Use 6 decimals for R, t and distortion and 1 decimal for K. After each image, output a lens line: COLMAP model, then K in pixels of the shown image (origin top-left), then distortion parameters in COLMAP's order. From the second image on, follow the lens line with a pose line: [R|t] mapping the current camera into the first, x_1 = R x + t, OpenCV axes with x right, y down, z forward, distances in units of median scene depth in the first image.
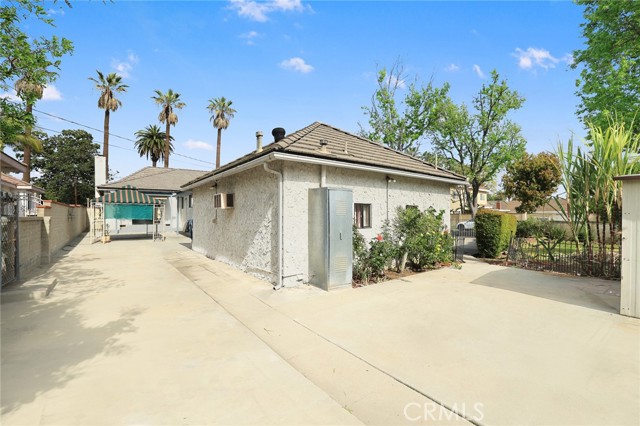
lens RADIAL K [[283.0, 0, 322.3], [0, 283.0, 214.5], [0, 0, 1]] dist [-0.015719, 0.000411]
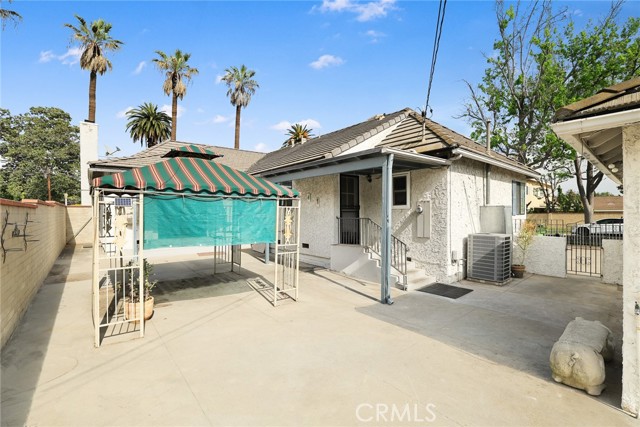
lens RADIAL K [[283.0, 0, 322.3], [0, 283.0, 215.0], [0, 0, 1]] dist [-0.015719, 0.000411]
pose [[0.998749, -0.004168, 0.049835, -0.171478], [0.003741, 0.999956, 0.008658, -0.004494], [-0.049869, -0.008460, 0.998720, 0.197488]]
